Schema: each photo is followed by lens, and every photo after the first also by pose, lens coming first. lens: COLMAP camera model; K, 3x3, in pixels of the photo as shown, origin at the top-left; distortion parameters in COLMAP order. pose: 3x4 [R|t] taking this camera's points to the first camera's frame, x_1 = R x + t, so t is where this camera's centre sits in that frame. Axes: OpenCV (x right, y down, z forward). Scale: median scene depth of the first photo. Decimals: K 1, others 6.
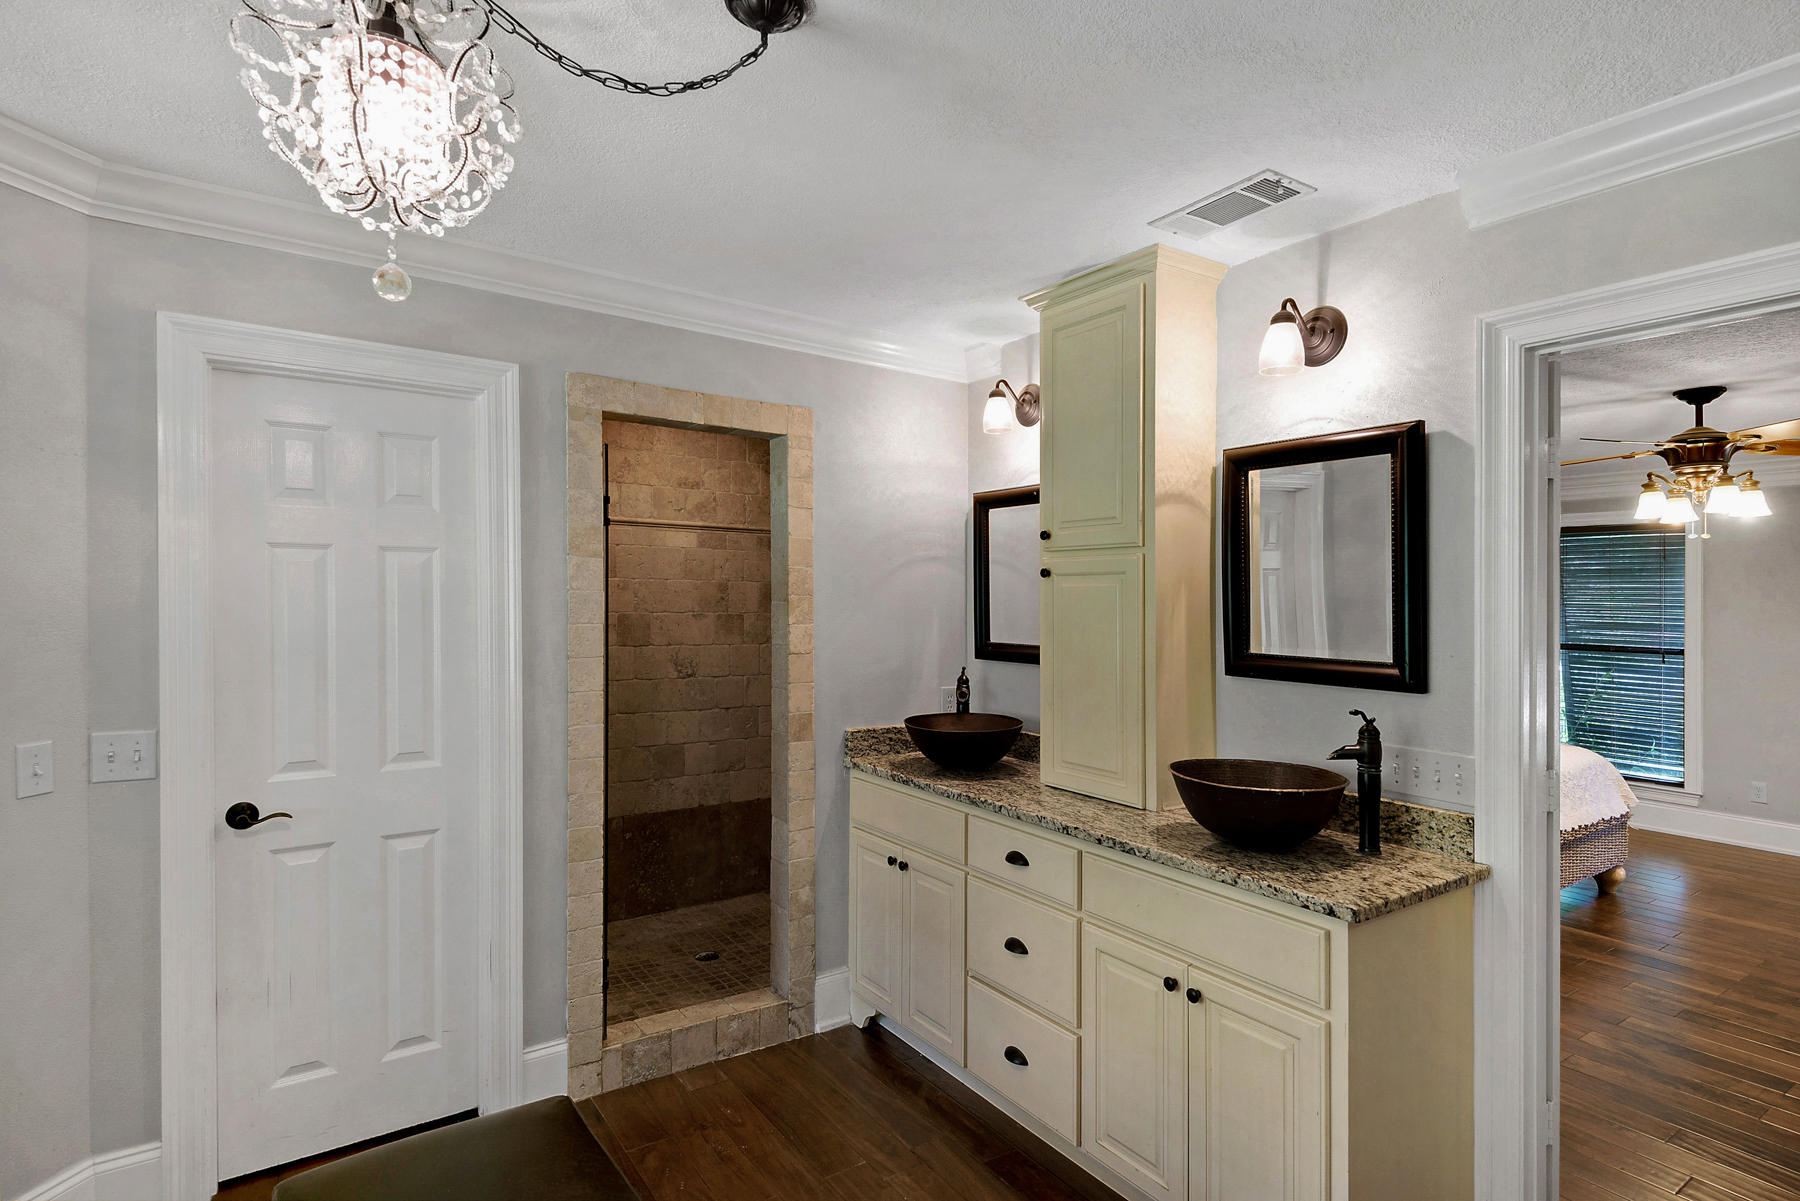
lens RADIAL K [[913.1, 0, 900.1], [0, 913.1, 586.6], [0, 0, 1]] dist [-0.007018, -0.000631]
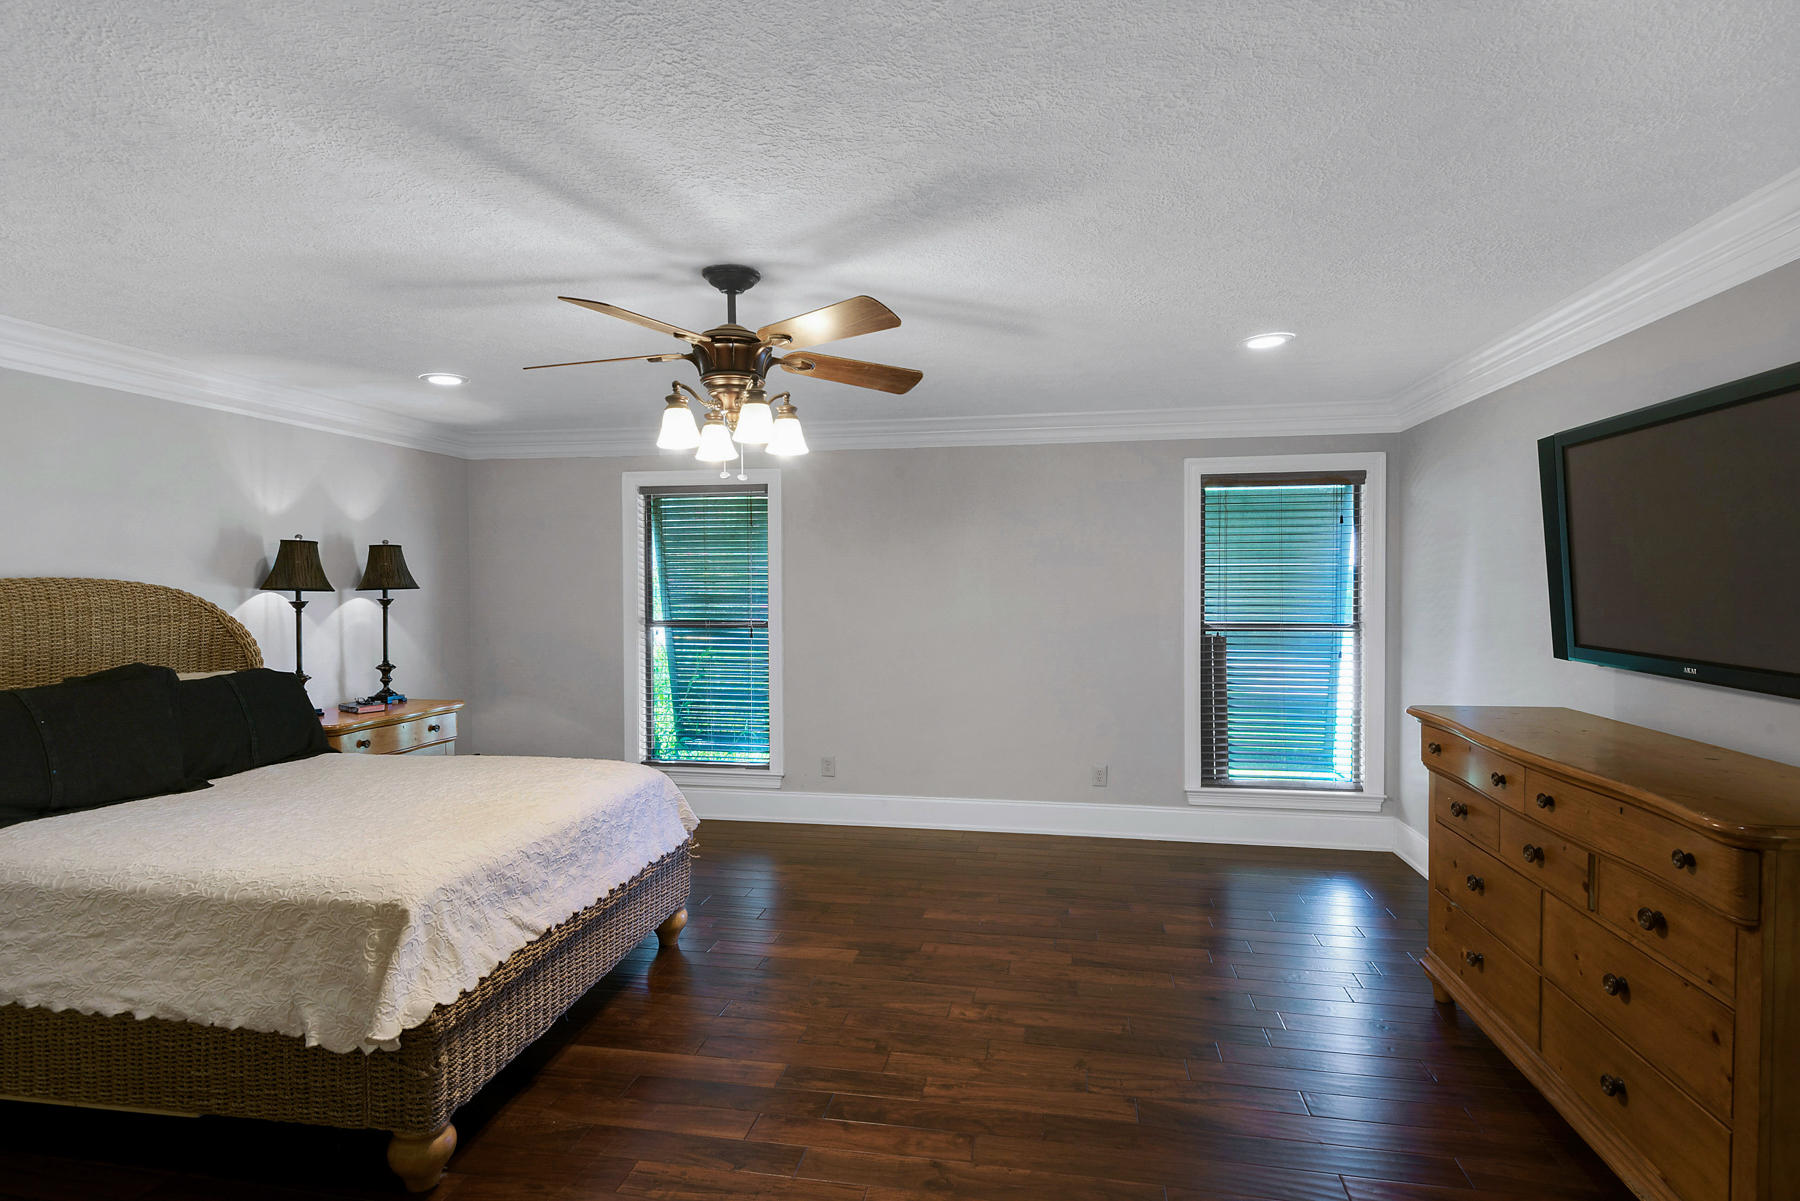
lens RADIAL K [[938.0, 0, 898.5], [0, 938.0, 594.6], [0, 0, 1]] dist [-0.000544, -0.000011]
pose [[0.695775, -0.028501, 0.717694, 0.433341], [0.003483, 0.999335, 0.036308, 0.012055], [-0.718251, -0.022762, 0.695412, 0.384126]]
